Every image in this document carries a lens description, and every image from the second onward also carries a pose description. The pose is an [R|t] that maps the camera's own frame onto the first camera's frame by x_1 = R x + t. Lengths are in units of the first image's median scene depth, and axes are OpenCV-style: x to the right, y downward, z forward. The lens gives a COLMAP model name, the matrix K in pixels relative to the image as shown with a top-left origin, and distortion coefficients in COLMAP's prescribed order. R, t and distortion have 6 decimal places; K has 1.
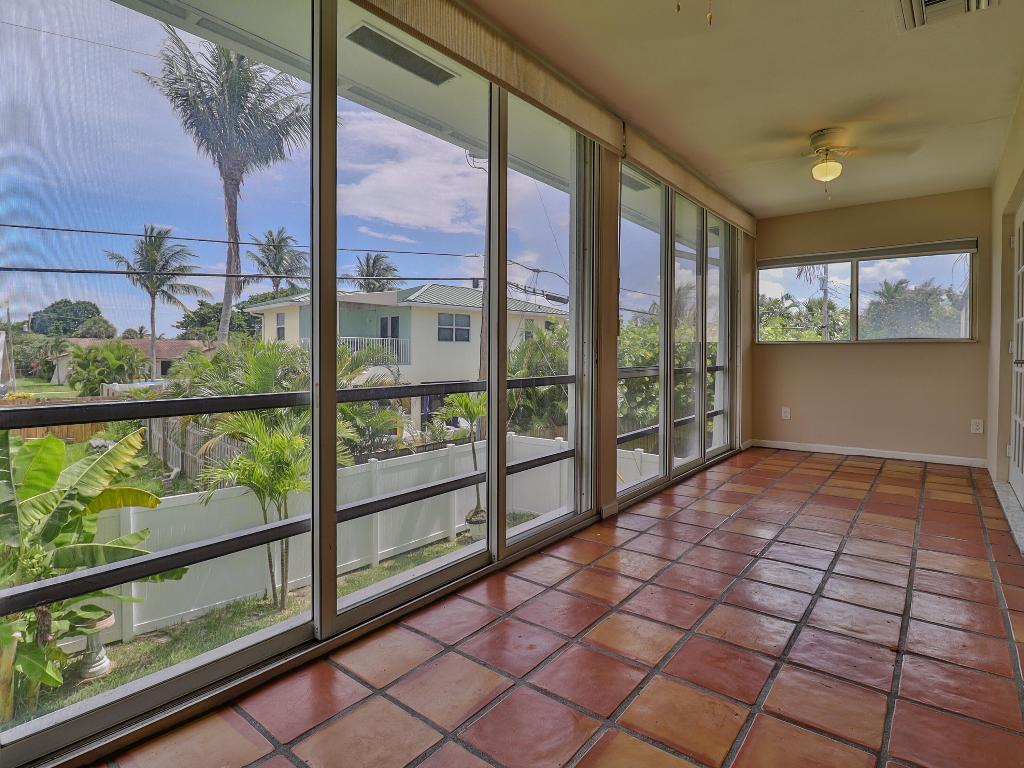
lens RADIAL K [[569.5, 0, 510.6], [0, 569.5, 368.4], [0, 0, 1]] dist [0.004352, -0.002720]
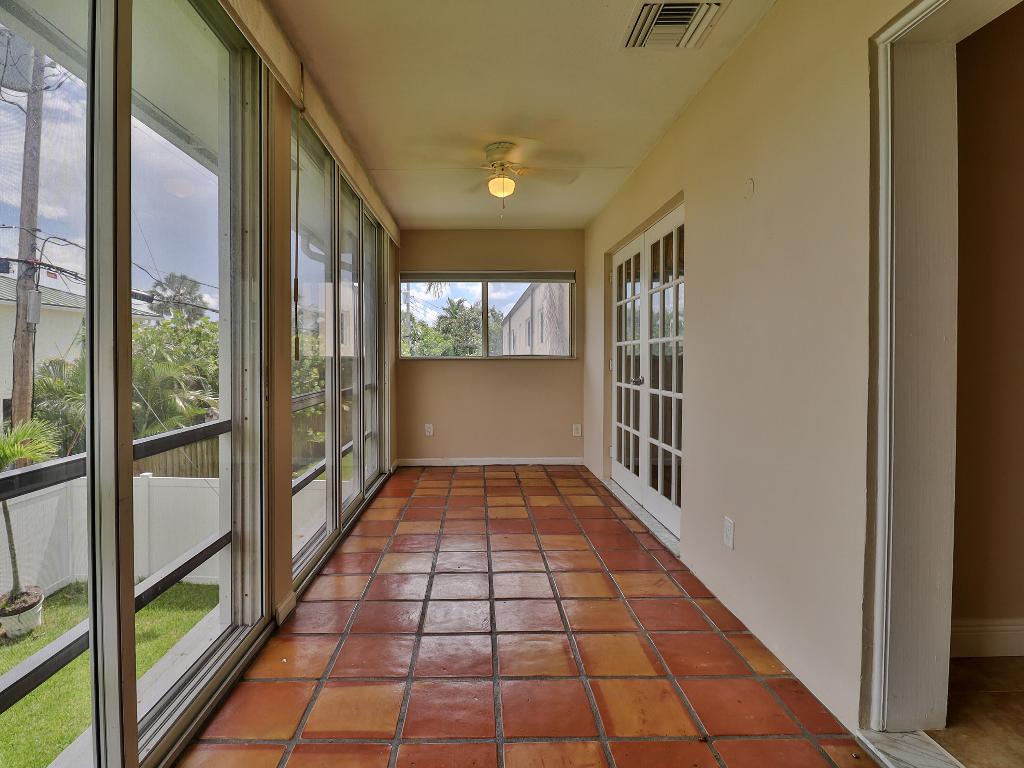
lens RADIAL K [[569.5, 0, 510.6], [0, 569.5, 368.4], [0, 0, 1]] dist [0.004352, -0.002720]
pose [[0.779488, -0.010956, 0.626321, -0.026802], [0.018740, 0.999807, -0.005834, -0.020775], [-0.626137, 0.016285, 0.779543, 0.154946]]
